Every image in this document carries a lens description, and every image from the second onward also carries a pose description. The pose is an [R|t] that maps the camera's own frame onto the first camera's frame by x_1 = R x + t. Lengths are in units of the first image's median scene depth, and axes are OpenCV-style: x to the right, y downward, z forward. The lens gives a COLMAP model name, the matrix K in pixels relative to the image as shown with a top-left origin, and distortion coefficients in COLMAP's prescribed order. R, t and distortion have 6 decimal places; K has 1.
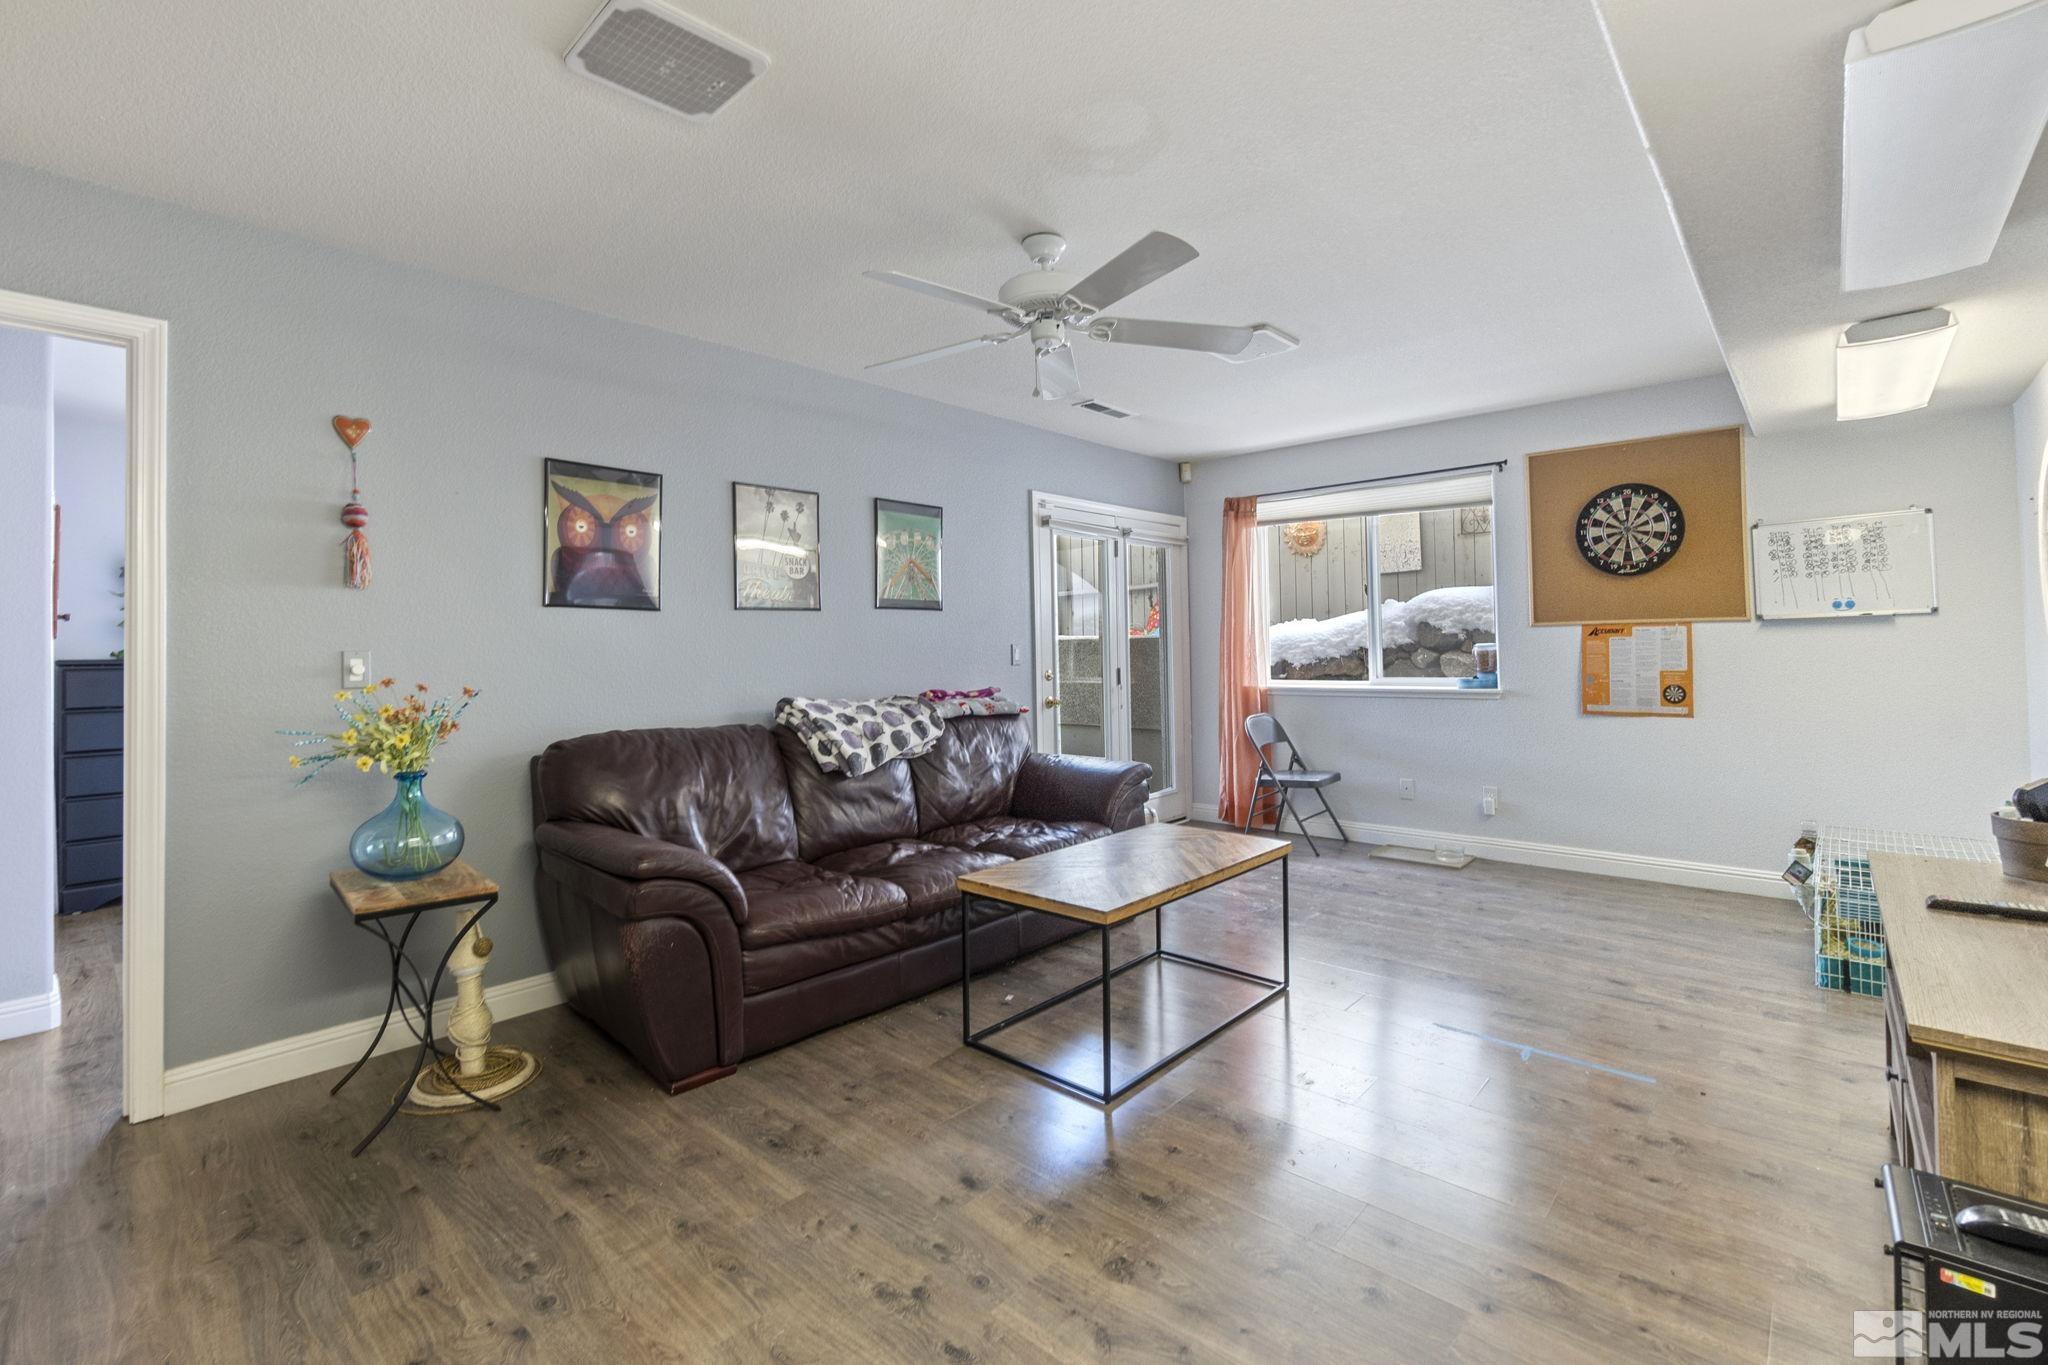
lens RADIAL K [[884.5, 0, 1001.7], [0, 884.5, 635.8], [0, 0, 1]] dist [-0.002897, -0.000509]
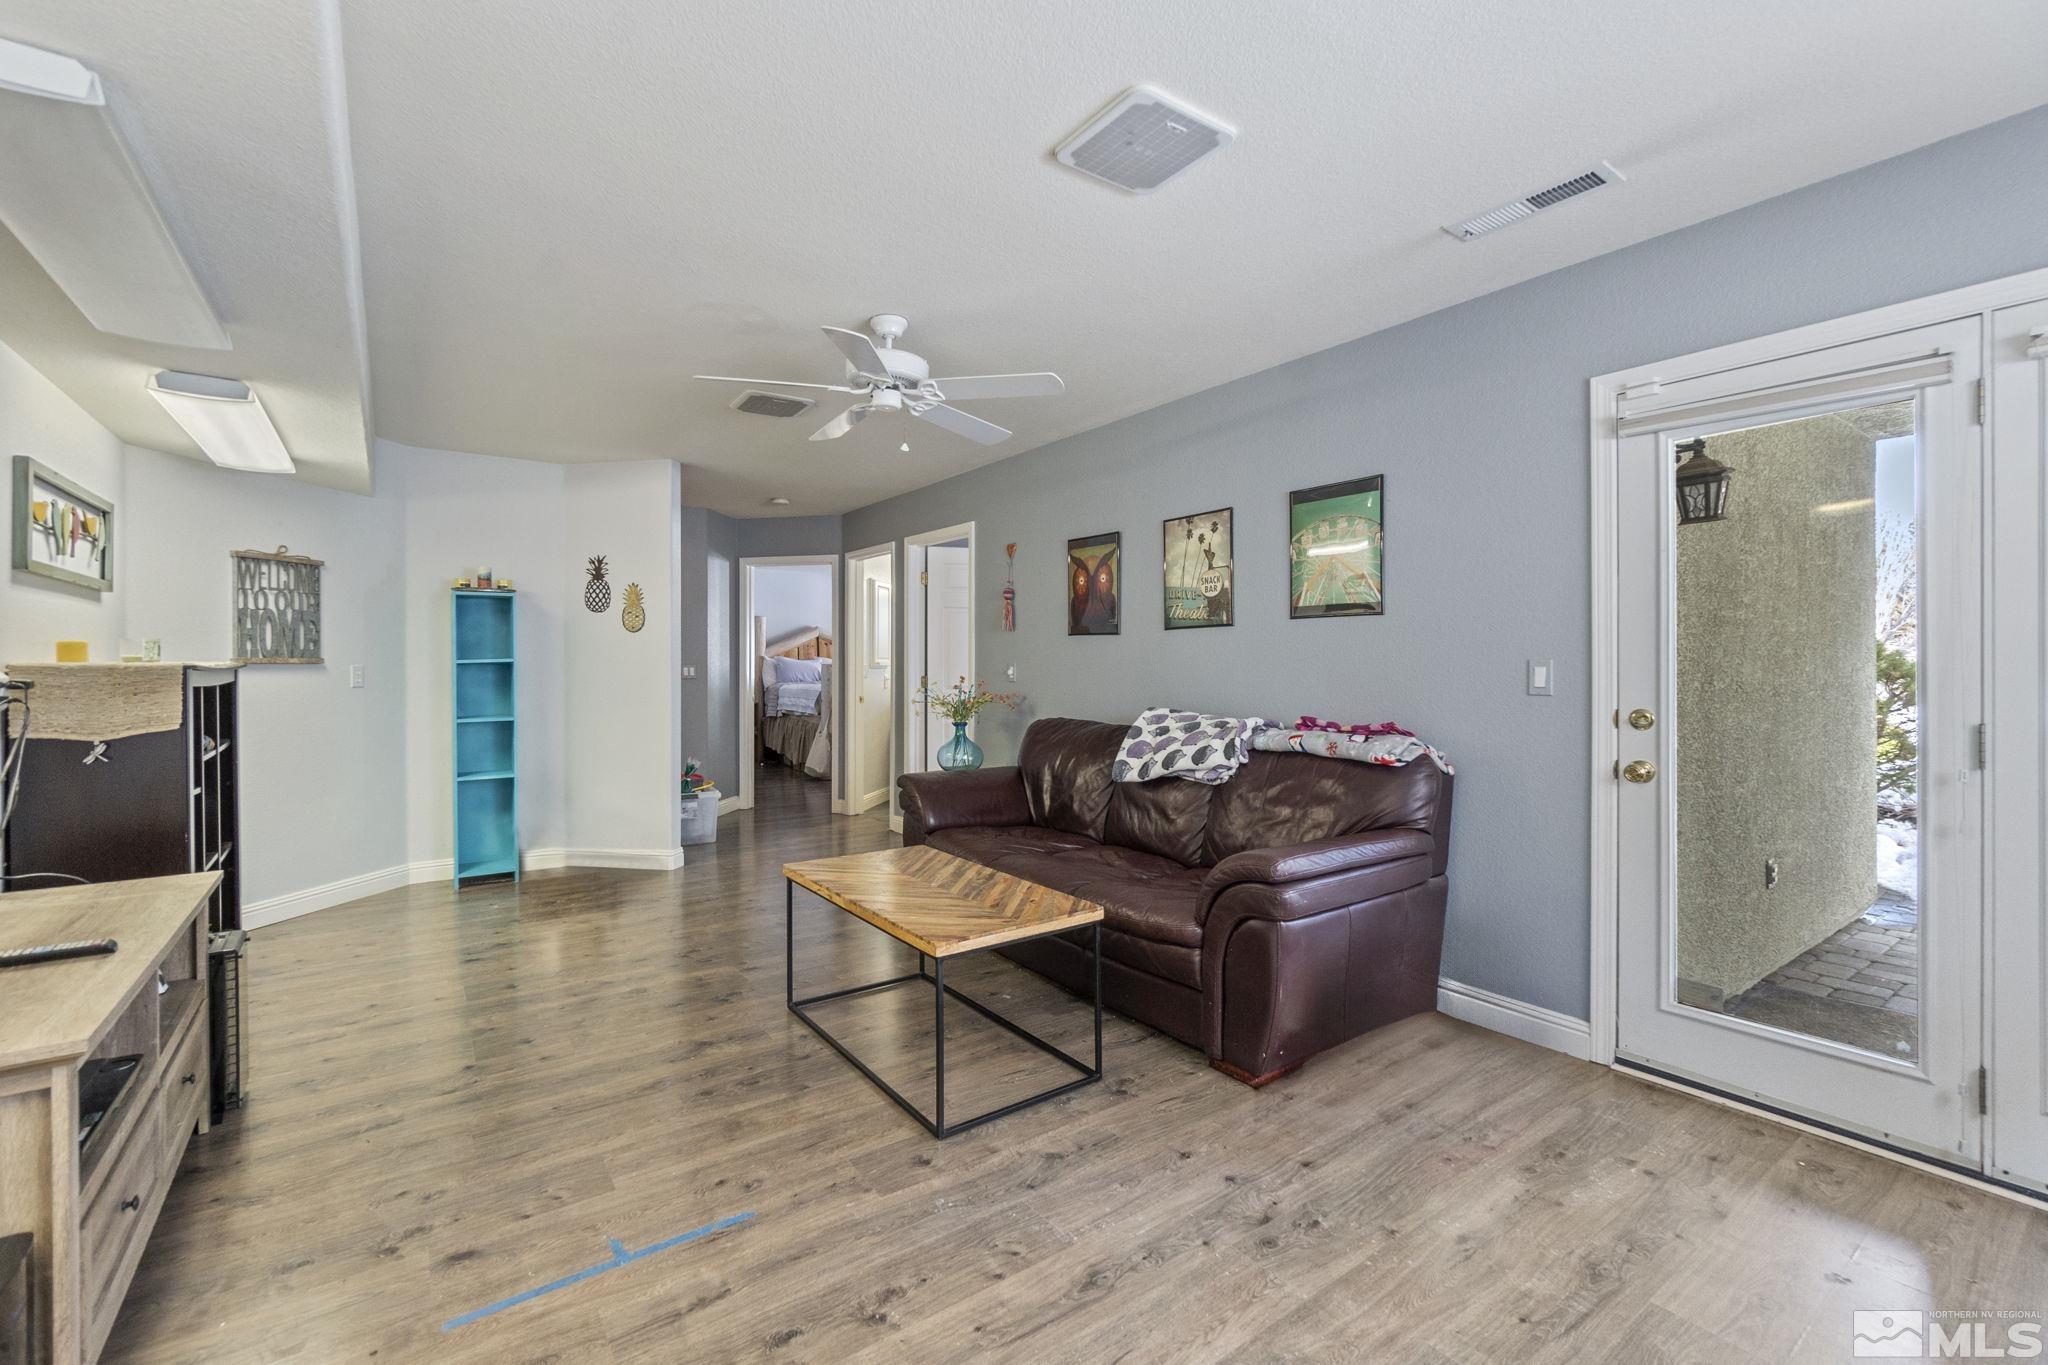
lens RADIAL K [[884.5, 0, 1041.0], [0, 884.5, 667.5], [0, 0, 1]] dist [-0.002897, -0.000509]
pose [[-0.177555, 0.019846, -0.983911, 0.745954], [0.021698, 0.999633, 0.016248, -0.002094], [0.983872, -0.018464, -0.177920, 0.888028]]
